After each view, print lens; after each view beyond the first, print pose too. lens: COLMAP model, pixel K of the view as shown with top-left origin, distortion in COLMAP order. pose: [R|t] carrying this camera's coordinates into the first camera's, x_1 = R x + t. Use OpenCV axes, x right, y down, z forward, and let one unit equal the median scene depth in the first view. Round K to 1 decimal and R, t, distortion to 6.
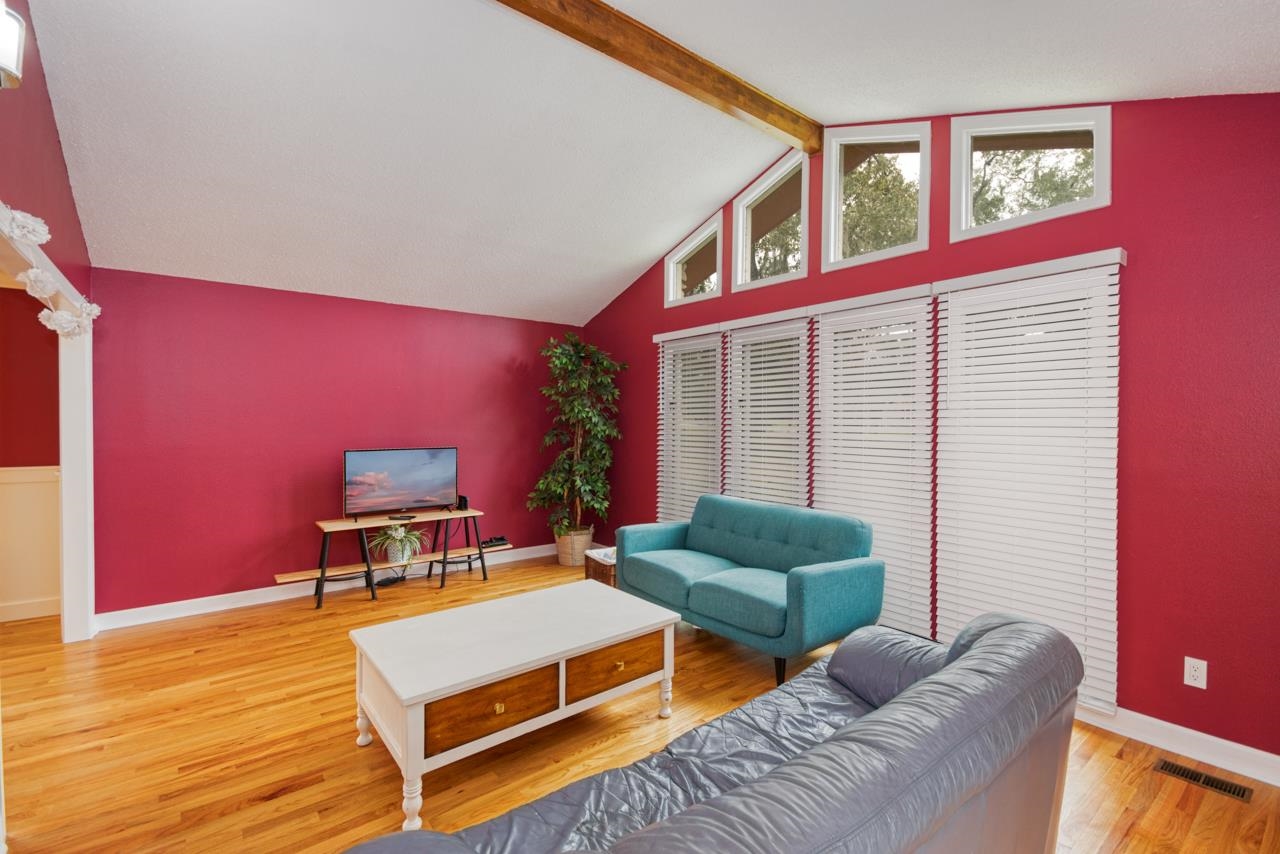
lens RADIAL K [[570.4, 0, 637.0], [0, 570.4, 425.7], [0, 0, 1]] dist [0.012074, -0.002029]
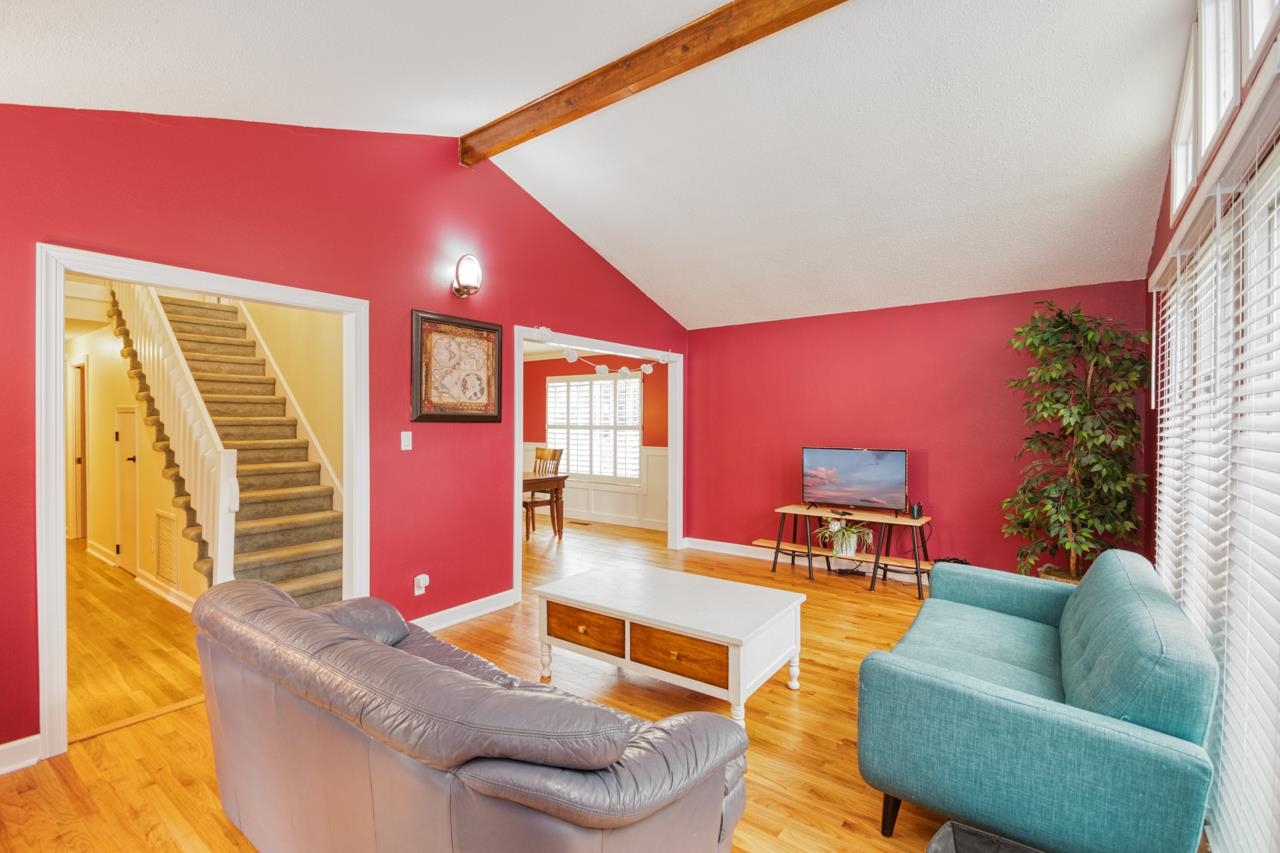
lens RADIAL K [[570.4, 0, 641.9], [0, 570.4, 422.8], [0, 0, 1]] dist [0.012074, -0.002029]
pose [[0.254067, -0.000425, -0.967187, 0.539964], [-0.010762, 0.999937, -0.003266, 0.000753], [0.967127, 0.011238, 0.254046, 0.377763]]
